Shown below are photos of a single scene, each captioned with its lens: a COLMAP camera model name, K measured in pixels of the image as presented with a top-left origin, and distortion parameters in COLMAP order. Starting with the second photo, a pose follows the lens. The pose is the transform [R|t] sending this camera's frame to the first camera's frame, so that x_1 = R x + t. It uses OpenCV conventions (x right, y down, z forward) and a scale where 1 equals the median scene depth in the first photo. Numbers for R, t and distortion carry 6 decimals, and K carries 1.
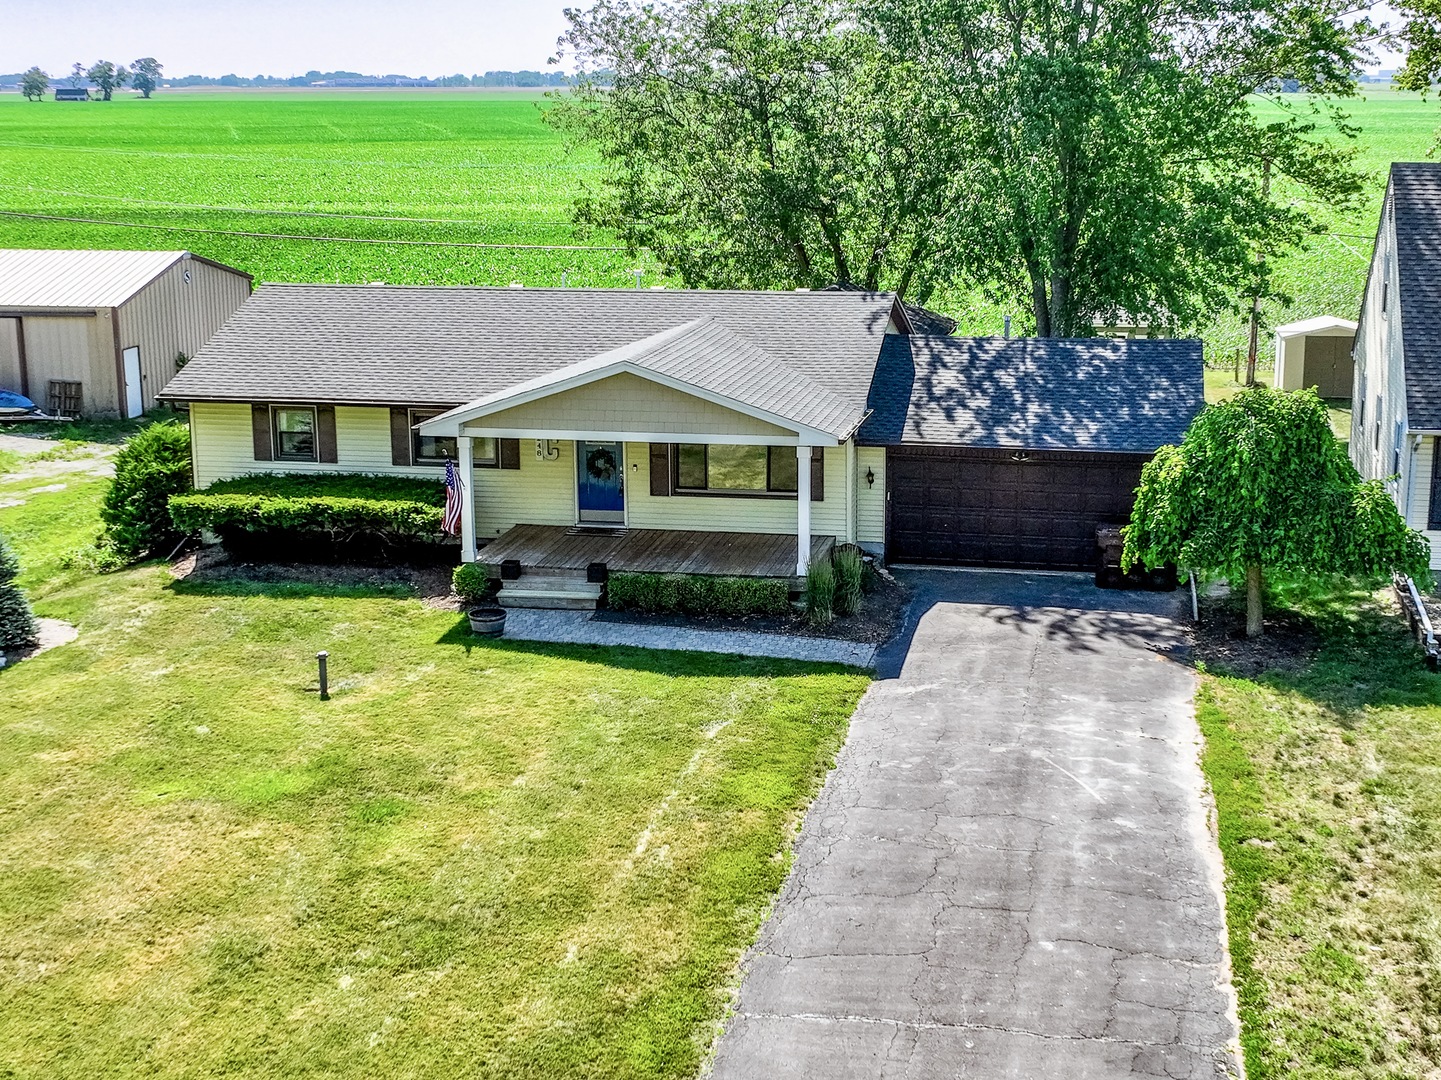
lens RADIAL K [[2012.3, 0, 761.7], [0, 2012.3, 562.1], [0, 0, 1]] dist [0.013518, 0.000000]
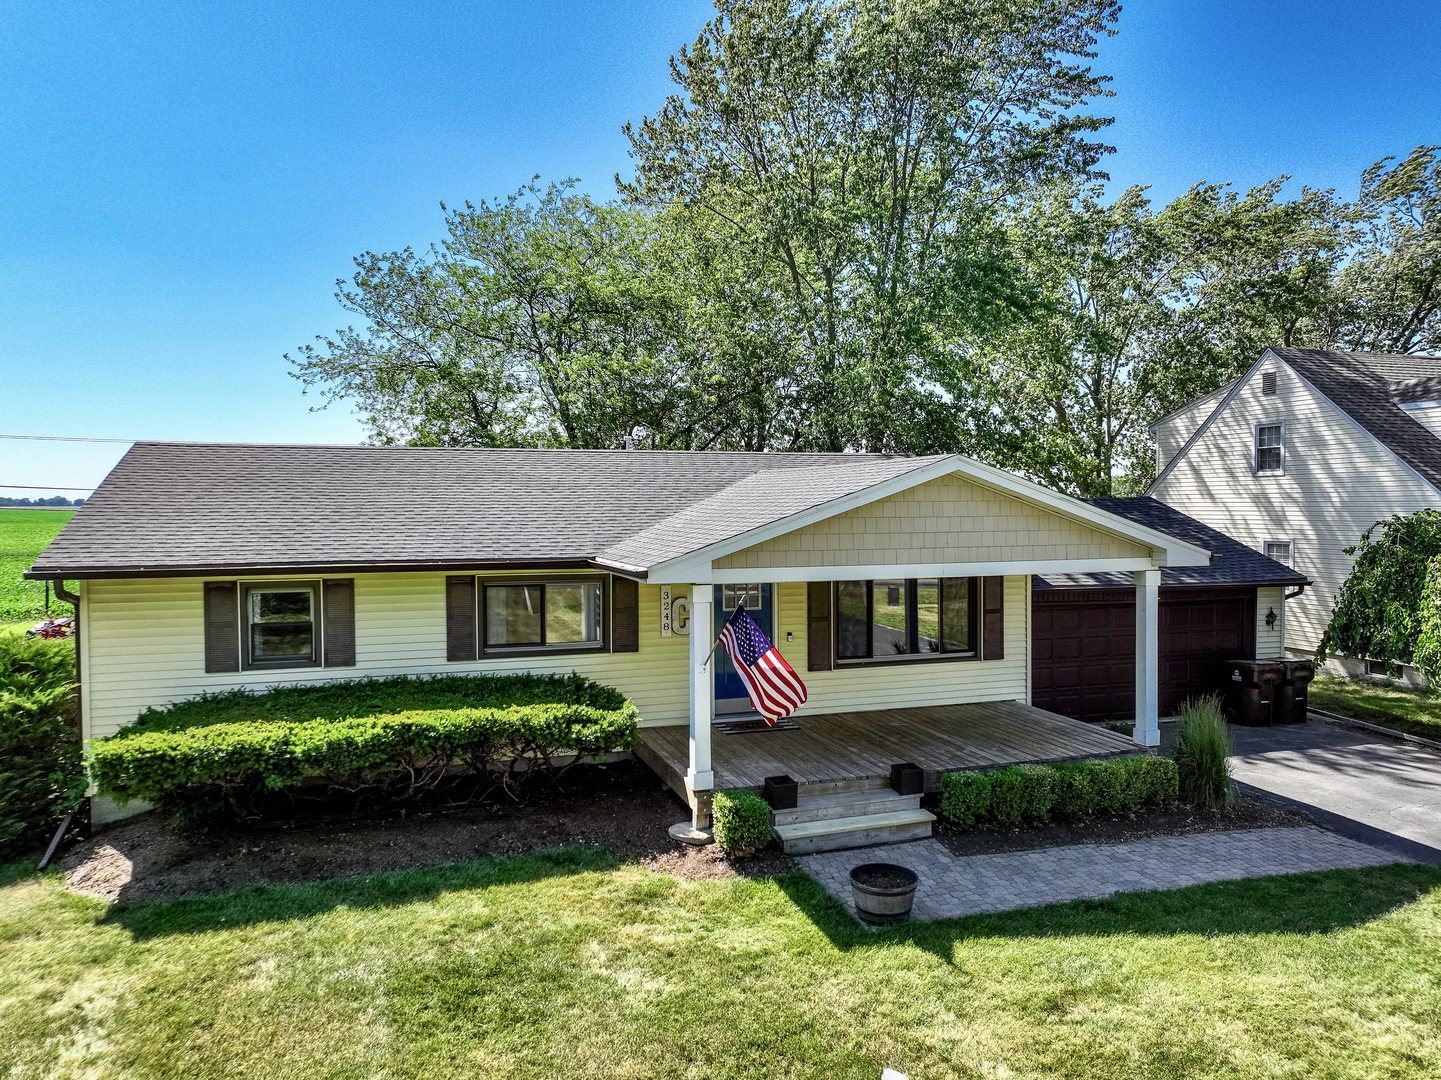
lens RADIAL K [[1007.6, 0, 720.1], [0, 1007.6, 536.8], [0, 0, 1]] dist [-0.005297, 0.024723]
pose [[0.873935, -0.015534, 0.485795, -0.296246], [0.113383, 0.978429, -0.172687, -0.022427], [-0.472633, 0.205998, 0.856845, 0.730144]]
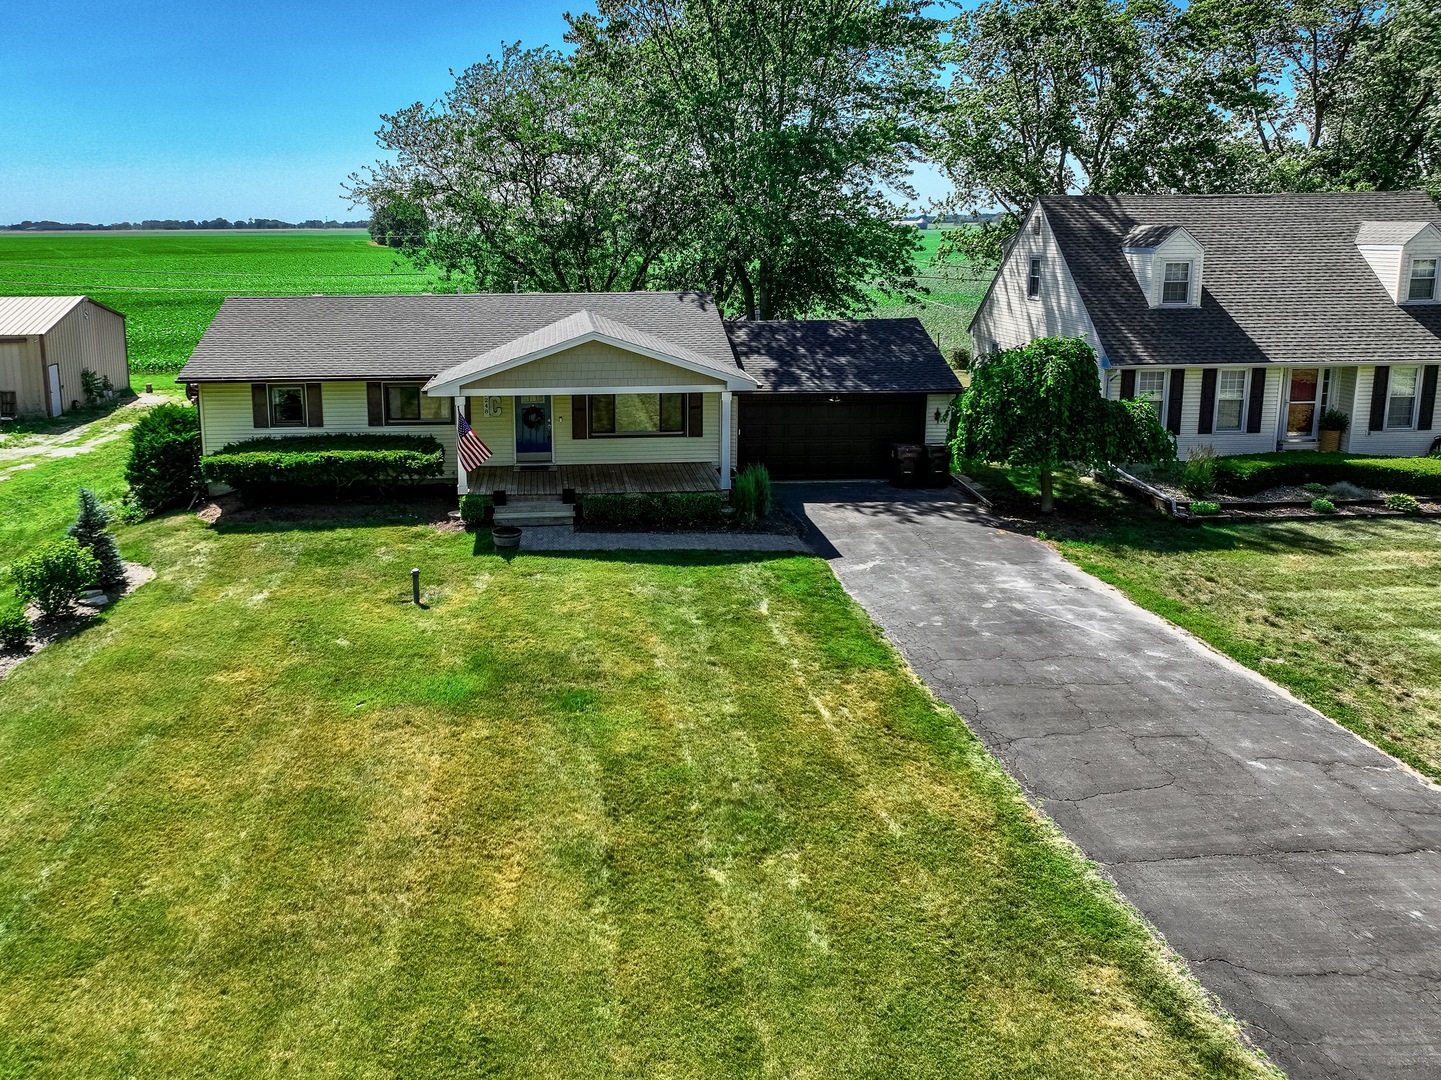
lens RADIAL K [[1183.5, 0, 598.9], [0, 1183.5, 450.5], [0, 0, 1]] dist [0.002427, 0.009874]
pose [[0.973180, -0.048768, 0.224817, -0.234178], [0.059230, 0.997442, -0.040024, 0.007629], [-0.222290, 0.052267, 0.973579, 0.248737]]
